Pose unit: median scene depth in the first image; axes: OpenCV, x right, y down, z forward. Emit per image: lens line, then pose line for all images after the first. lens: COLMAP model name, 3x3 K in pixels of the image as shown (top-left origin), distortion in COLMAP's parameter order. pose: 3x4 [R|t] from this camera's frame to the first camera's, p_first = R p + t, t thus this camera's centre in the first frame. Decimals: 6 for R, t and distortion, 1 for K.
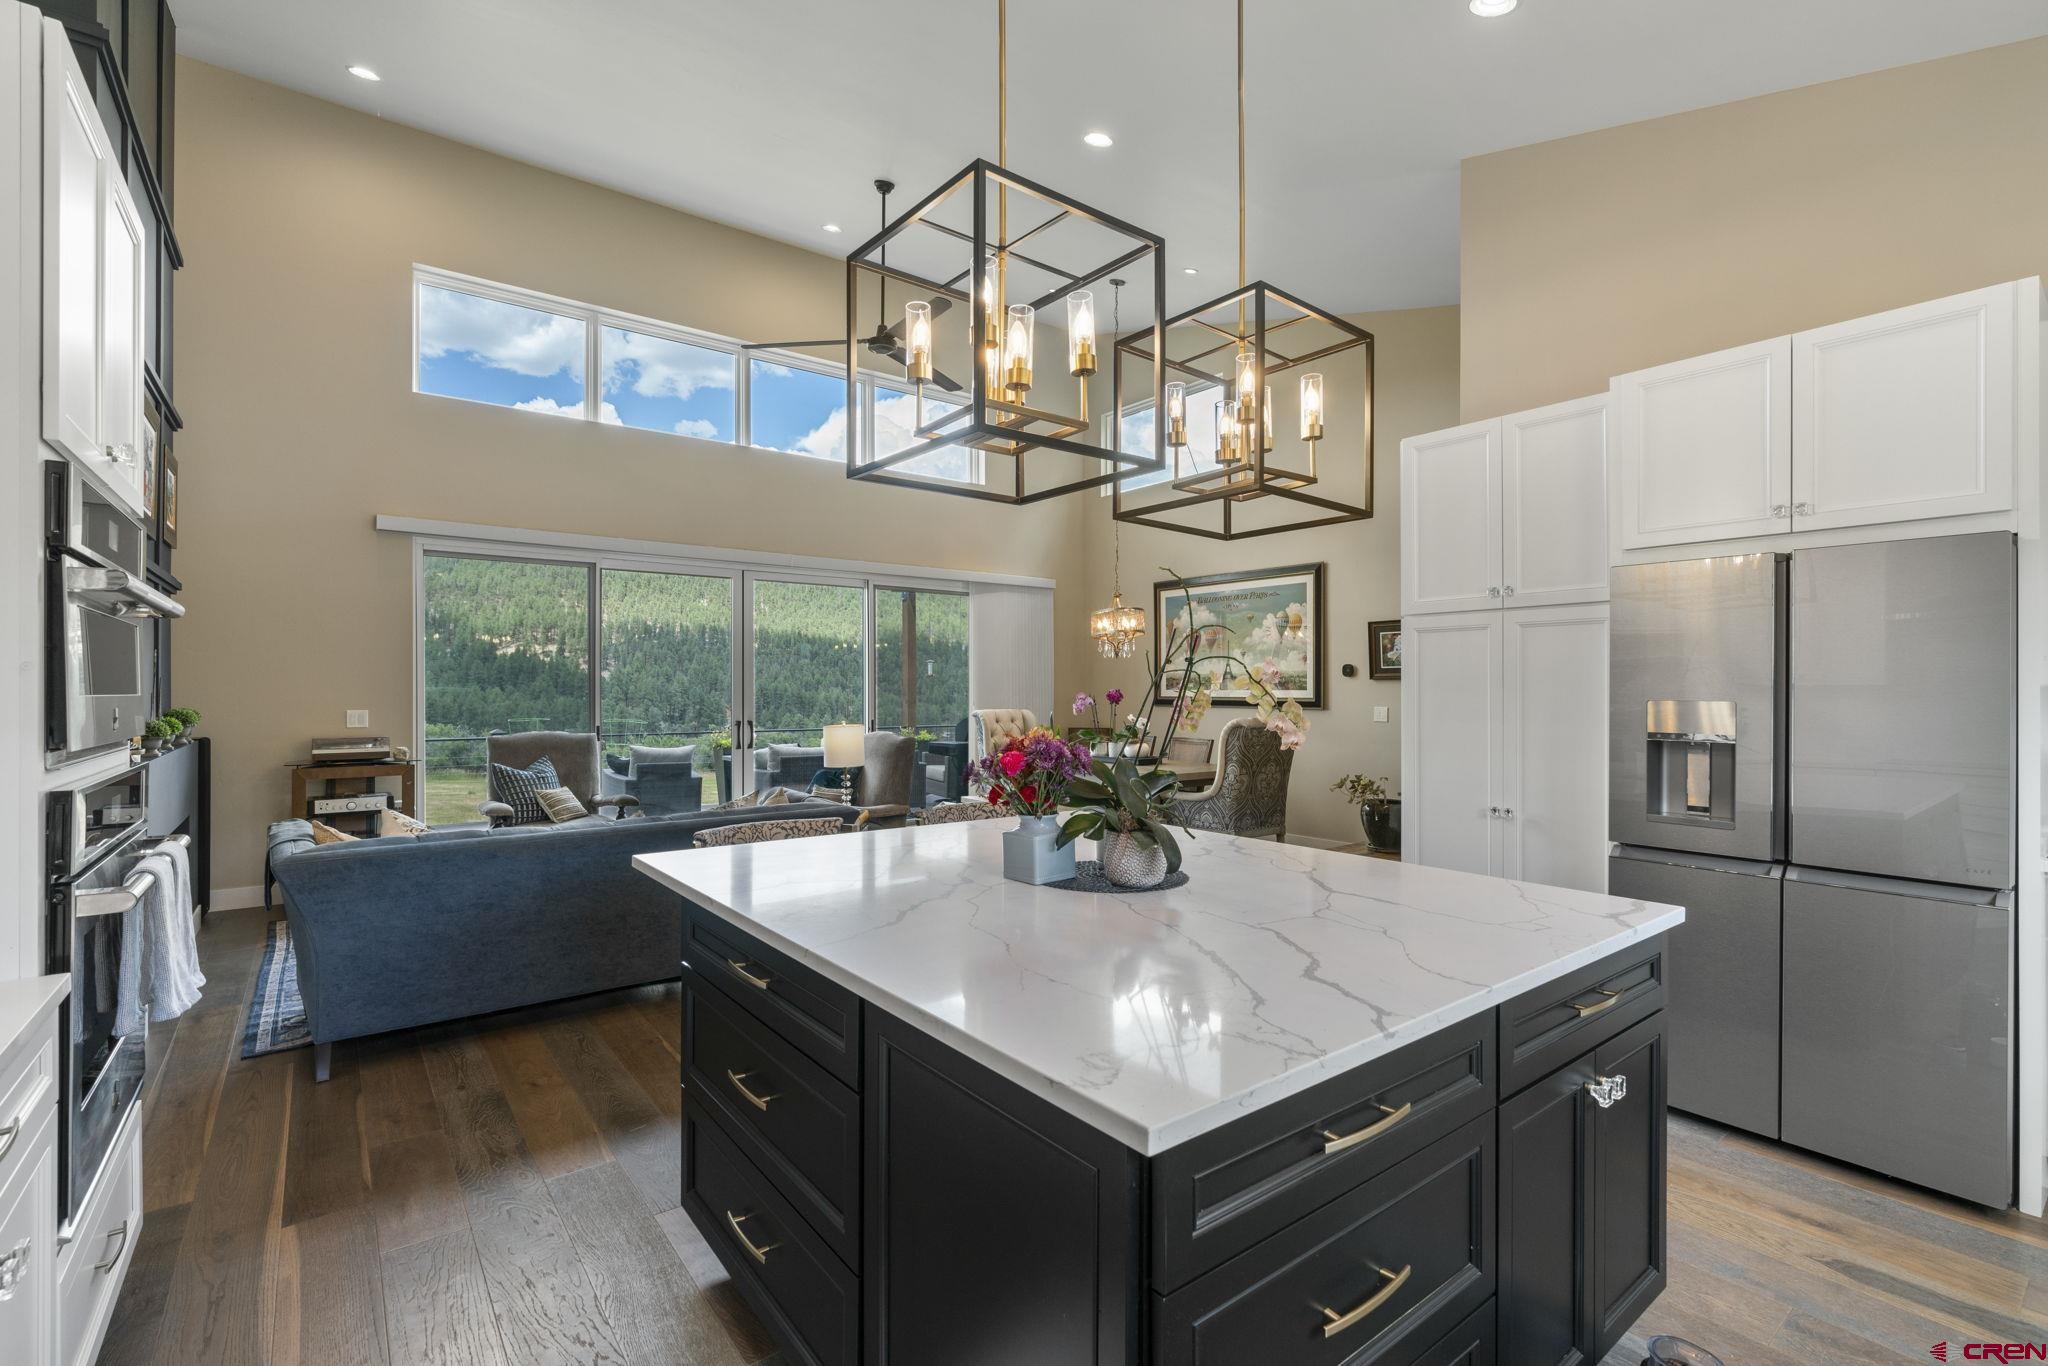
lens RADIAL K [[922.7, 0, 1020.7], [0, 922.7, 699.0], [0, 0, 1]] dist [0.003450, 0.001448]
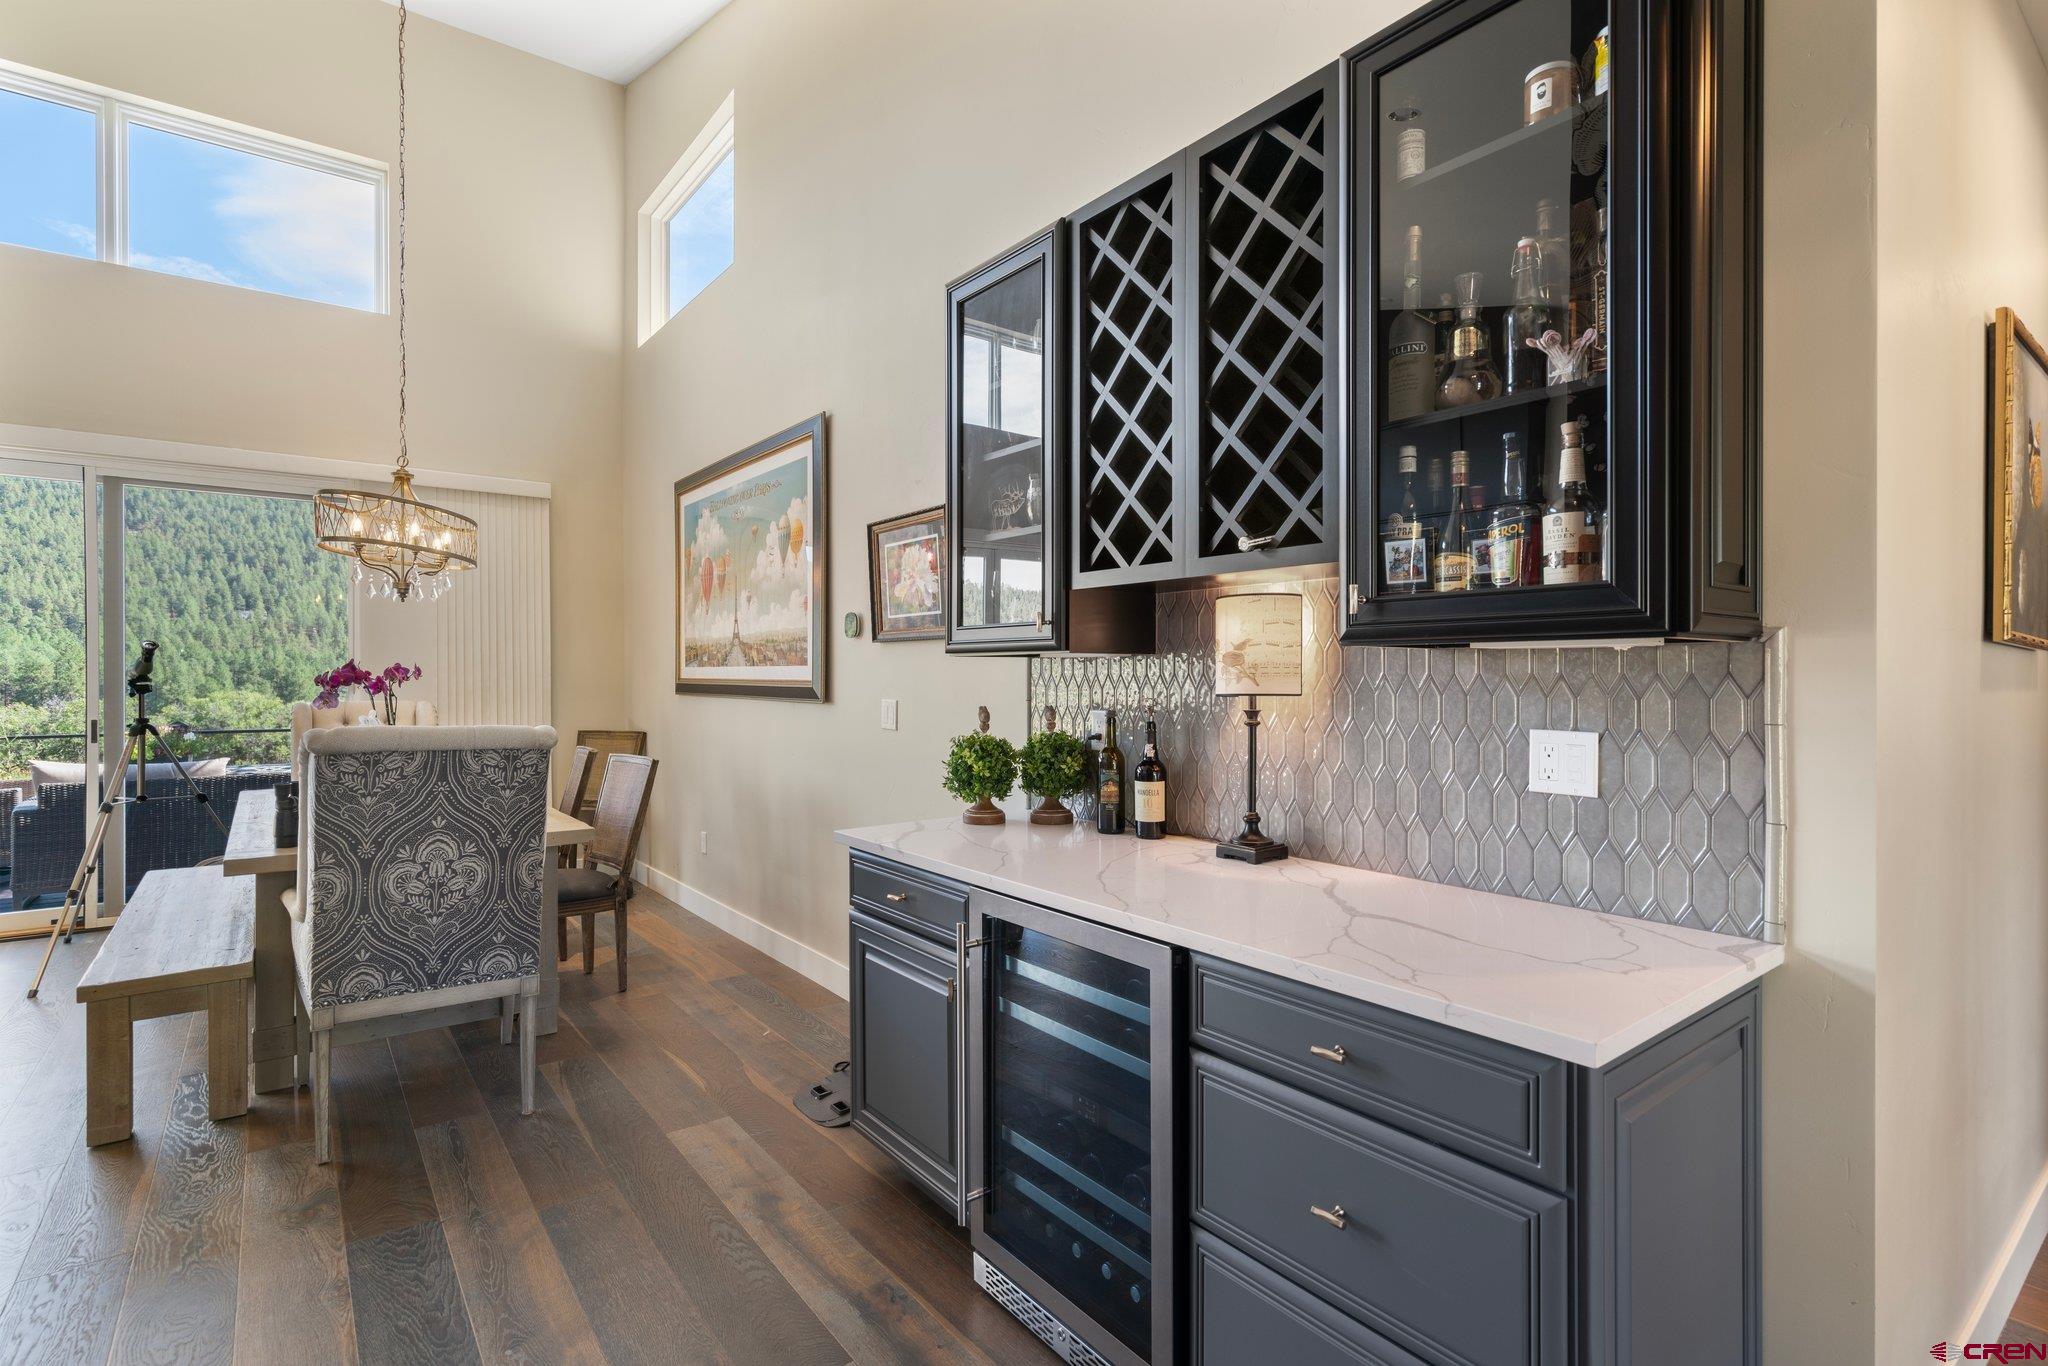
lens RADIAL K [[983.1, 0, 1030.2], [0, 983.1, 680.9], [0, 0, 1]] dist [-0.004263, -0.000270]
pose [[0.999925, 0.002790, -0.011906, 0.429832], [-0.002840, 0.999987, -0.004183, 0.000532], [0.011894, 0.004216, 0.999920, 0.445541]]
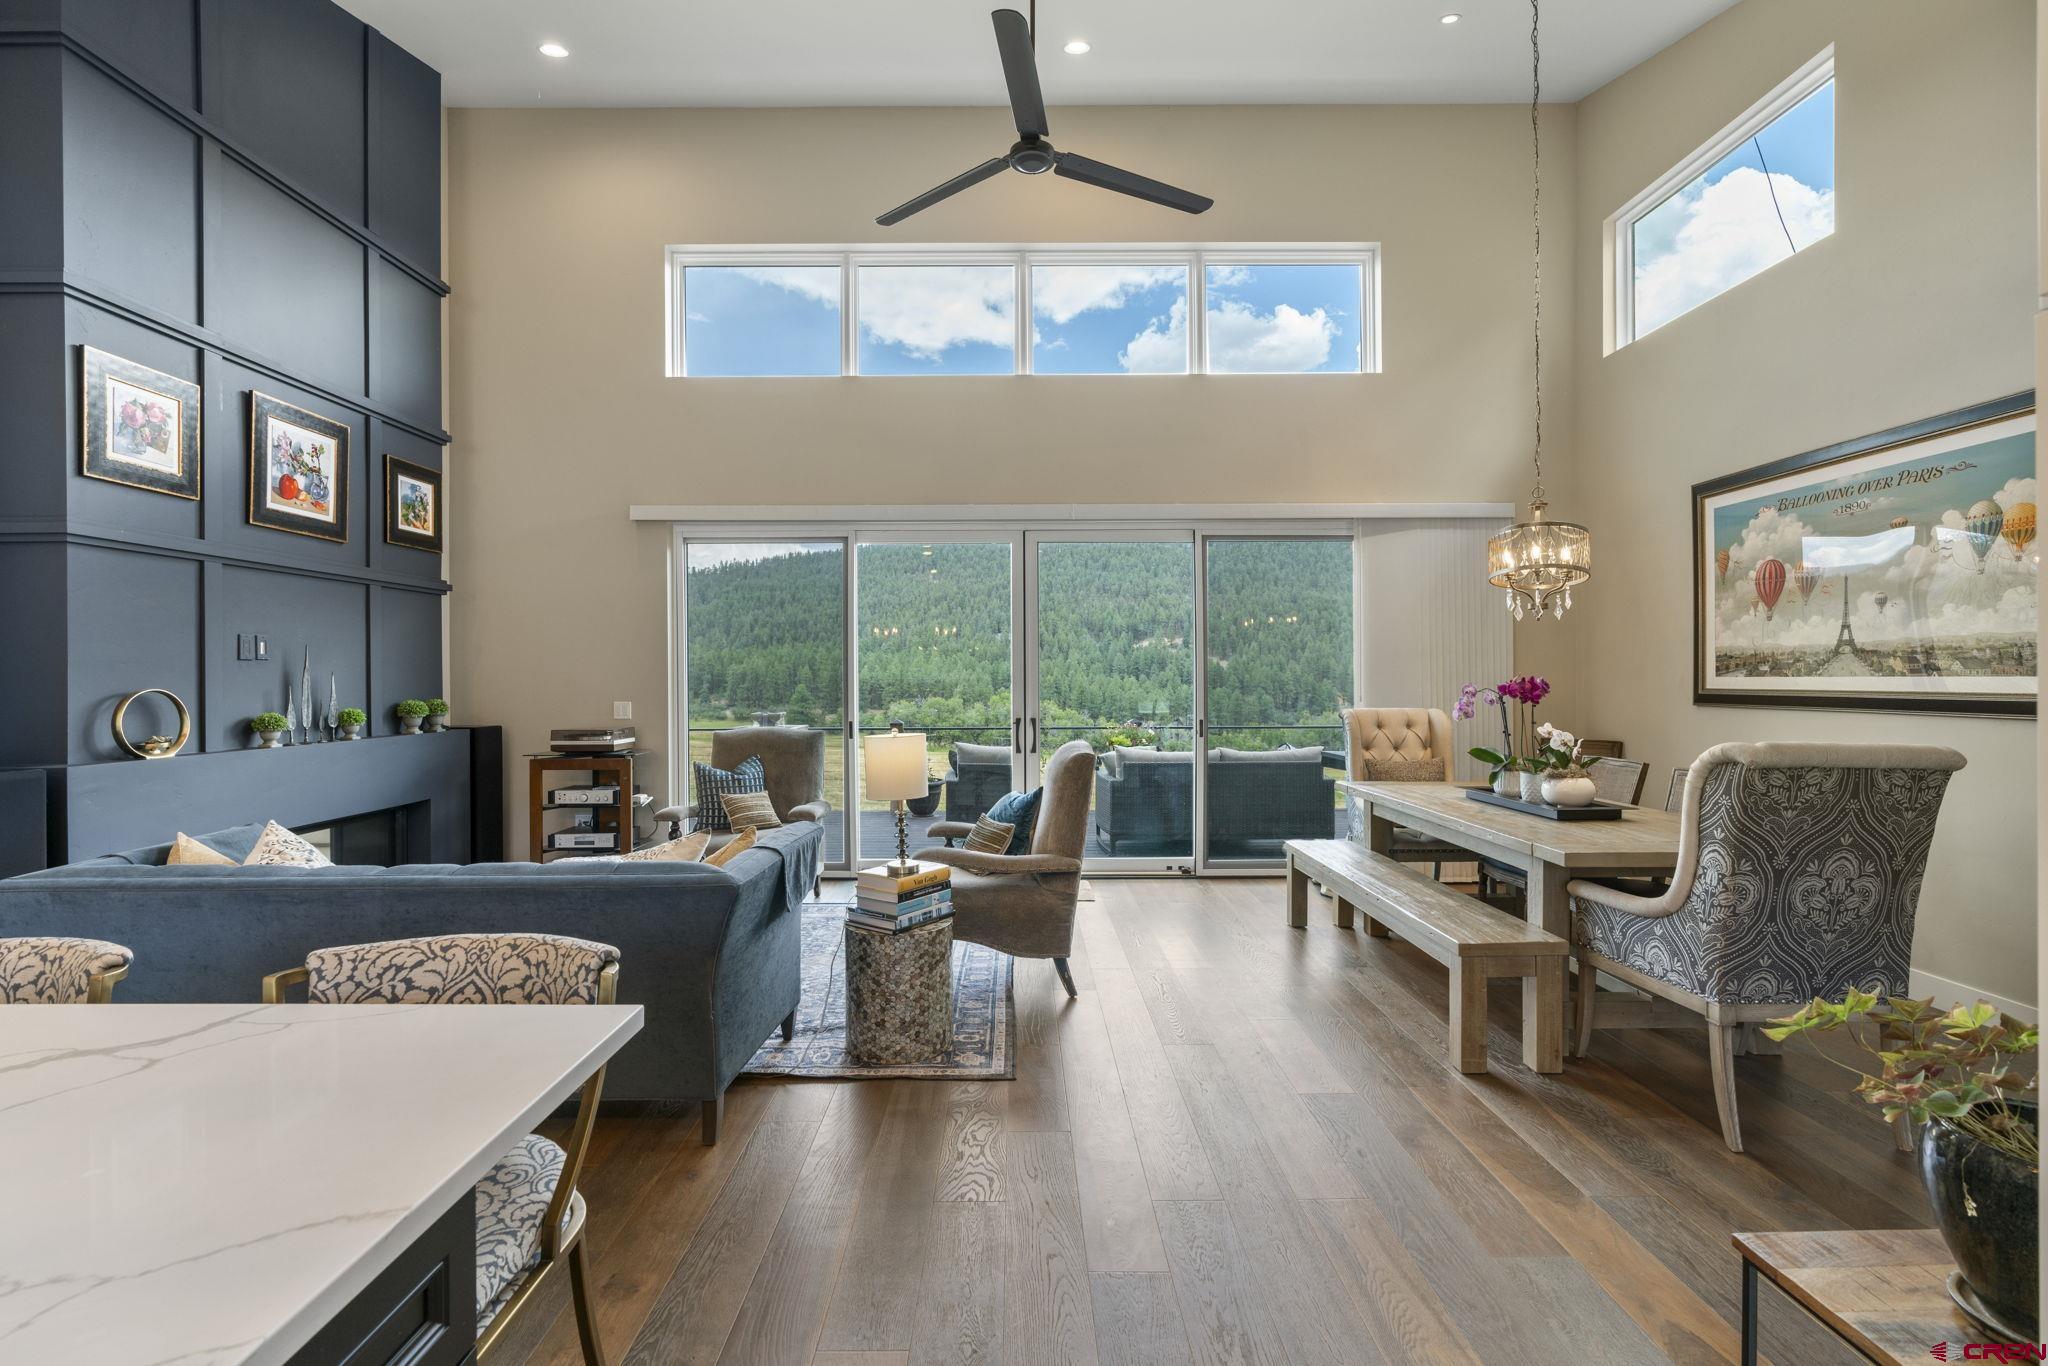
lens RADIAL K [[922.7, 0, 1017.8], [0, 922.7, 685.4], [0, 0, 1]] dist [0.003450, 0.001448]
pose [[0.794374, 0.000282, -0.607429, 0.183848], [-0.001601, 0.999997, -0.001630, -0.003769], [0.607427, 0.002267, 0.794372, 0.353013]]
